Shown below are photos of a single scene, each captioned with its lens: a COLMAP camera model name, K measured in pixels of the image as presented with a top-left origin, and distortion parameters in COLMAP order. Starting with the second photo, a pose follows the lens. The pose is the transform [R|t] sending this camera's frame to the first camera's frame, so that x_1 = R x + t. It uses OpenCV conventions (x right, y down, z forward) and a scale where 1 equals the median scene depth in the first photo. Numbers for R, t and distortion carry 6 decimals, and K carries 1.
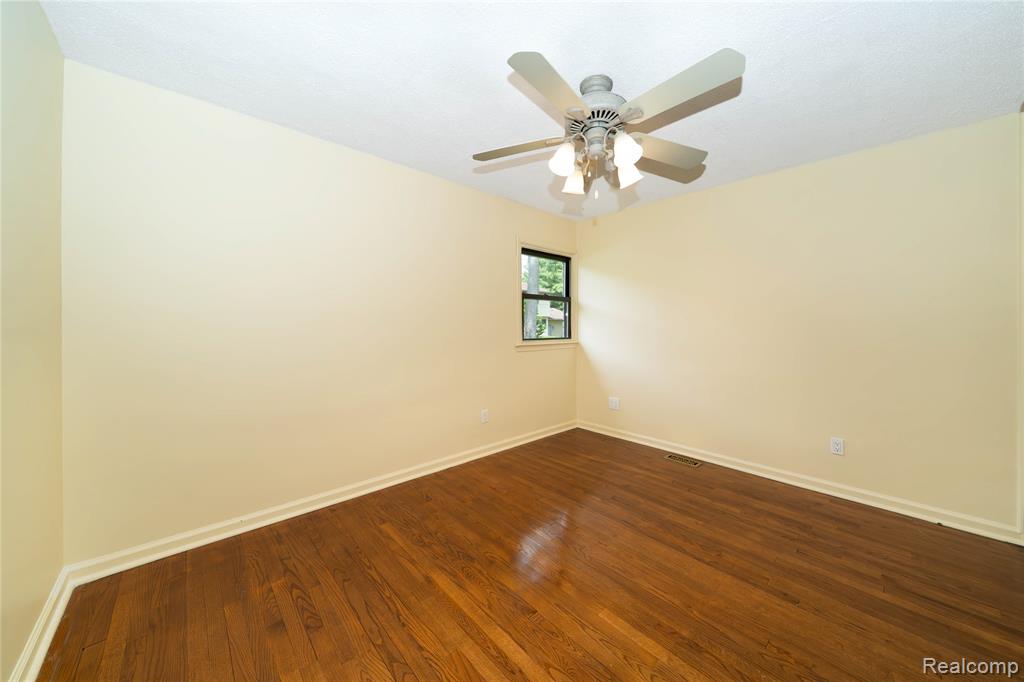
lens RADIAL K [[361.8, 0, 511.1], [0, 361.8, 330.9], [0, 0, 1]] dist [-0.001917, -0.000677]
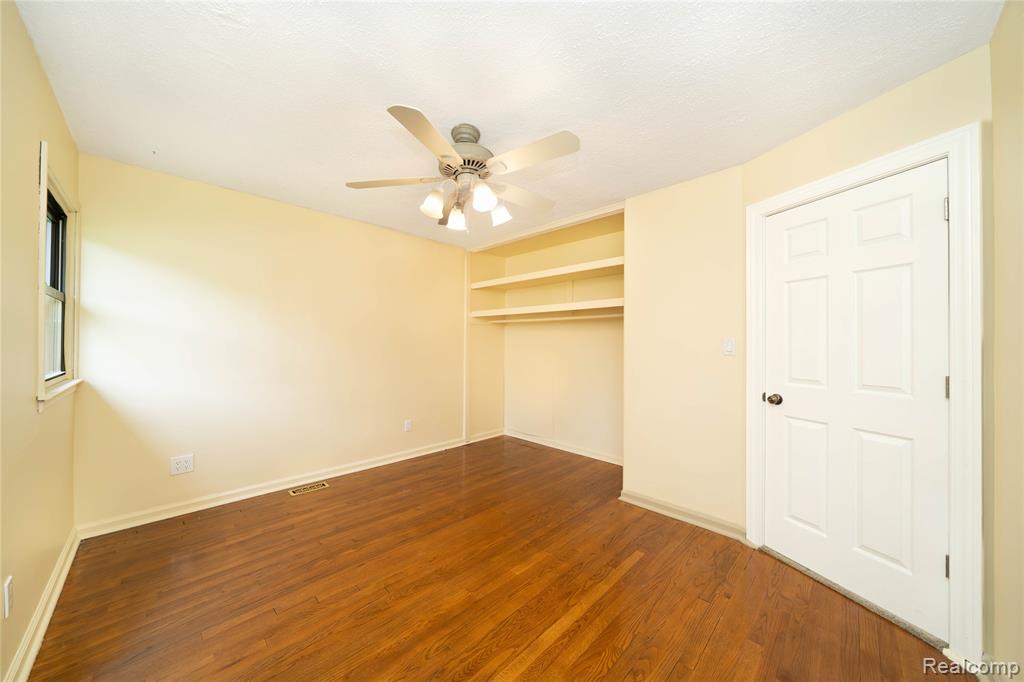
lens RADIAL K [[361.8, 0, 513.7], [0, 361.8, 341.6], [0, 0, 1]] dist [-0.001917, -0.000677]
pose [[-0.071681, 0.001030, 0.997427, -0.664244], [0.011553, 0.999933, -0.000202, -0.024087], [-0.997361, 0.011508, -0.071688, 0.704312]]
